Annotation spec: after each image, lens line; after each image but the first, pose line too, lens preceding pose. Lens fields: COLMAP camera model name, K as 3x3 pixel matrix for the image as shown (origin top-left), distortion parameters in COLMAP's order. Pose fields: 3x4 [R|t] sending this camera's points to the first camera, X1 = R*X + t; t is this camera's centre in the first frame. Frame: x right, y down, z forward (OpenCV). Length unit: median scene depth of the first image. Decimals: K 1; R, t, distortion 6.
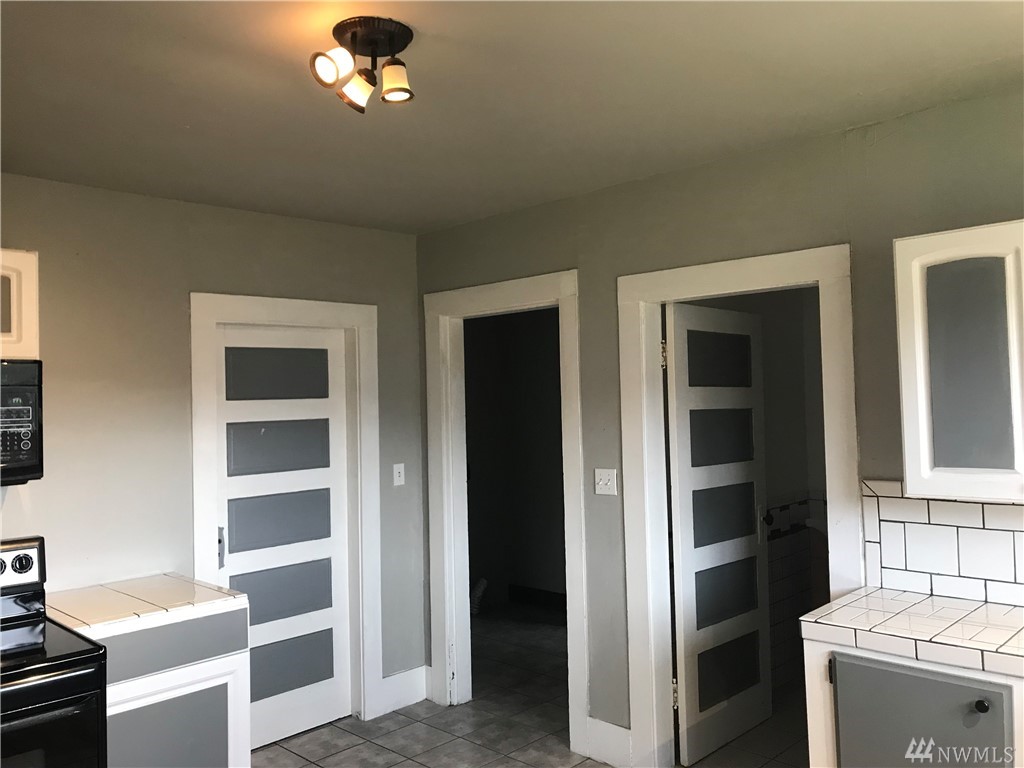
lens RADIAL K [[830.1, 0, 509.4], [0, 830.1, 375.3], [0, 0, 1]] dist [0.007547, -0.004813]
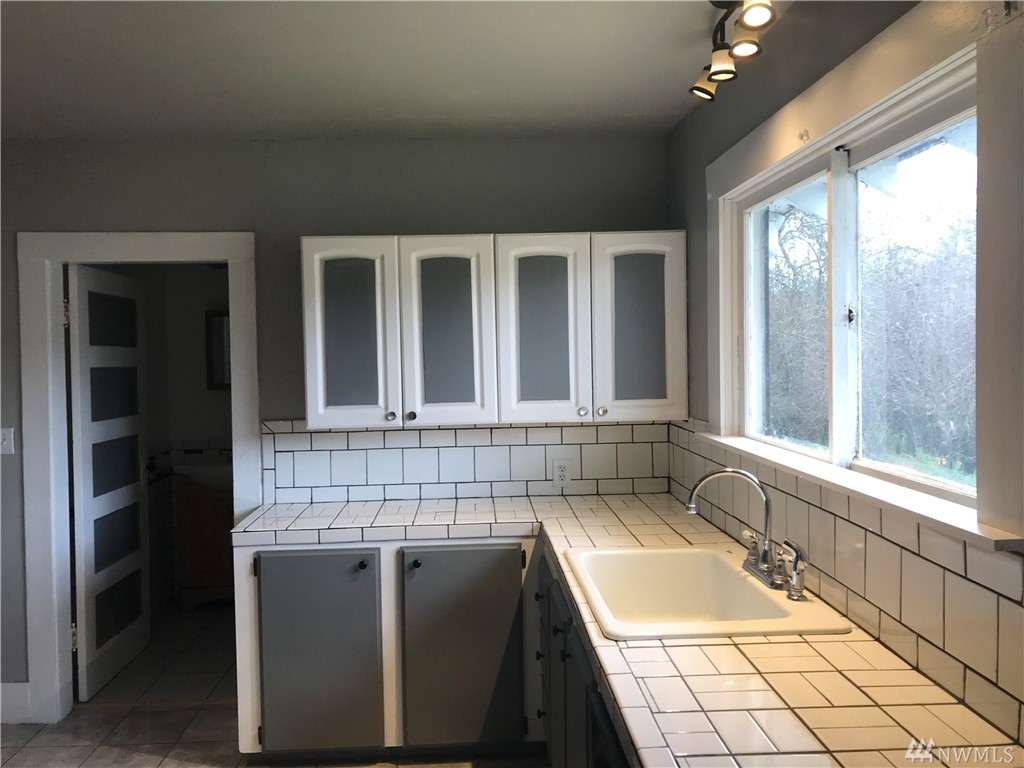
lens RADIAL K [[830.1, 0, 506.0], [0, 830.1, 380.9], [0, 0, 1]] dist [0.007547, -0.004813]
pose [[0.666840, -0.009570, 0.745139, -0.265099], [-0.025041, 0.999065, 0.035240, 0.010121], [-0.744780, -0.042158, 0.665977, -0.115728]]
